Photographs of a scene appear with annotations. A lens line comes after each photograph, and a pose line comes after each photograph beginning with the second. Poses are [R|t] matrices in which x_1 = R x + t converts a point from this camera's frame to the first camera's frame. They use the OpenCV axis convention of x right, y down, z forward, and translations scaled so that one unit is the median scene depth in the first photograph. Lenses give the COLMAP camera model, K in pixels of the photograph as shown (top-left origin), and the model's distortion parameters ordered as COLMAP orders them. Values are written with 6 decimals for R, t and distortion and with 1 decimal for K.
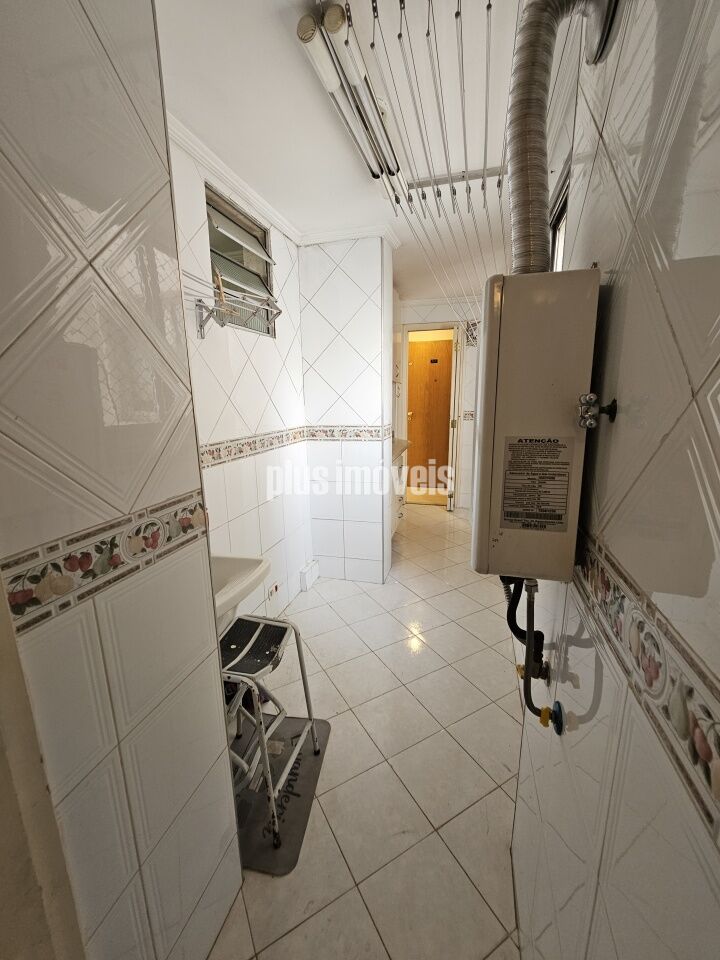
lens RADIAL K [[389.4, 0, 357.0], [0, 389.4, 481.3], [0, 0, 1]] dist [0.000228, -0.000014]
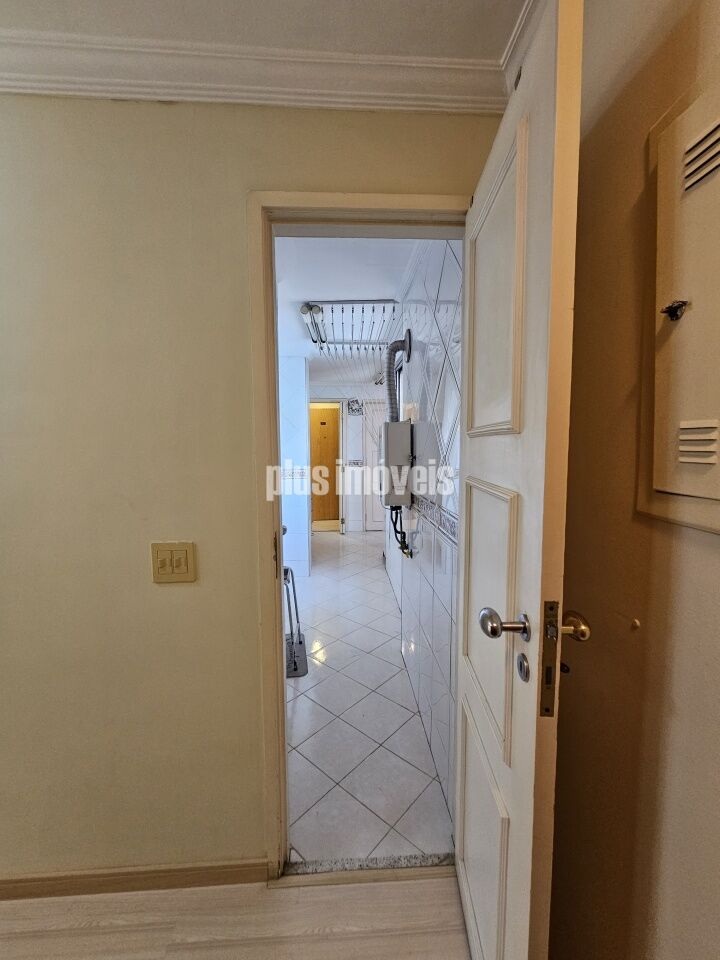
lens RADIAL K [[389.4, 0, 363.3], [0, 389.4, 478.9], [0, 0, 1]] dist [0.000228, -0.000014]
pose [[0.942564, -0.017499, 0.333566, -0.792940], [0.061966, 0.990453, -0.123138, 0.332800], [-0.328227, 0.136735, 0.934650, -1.694876]]
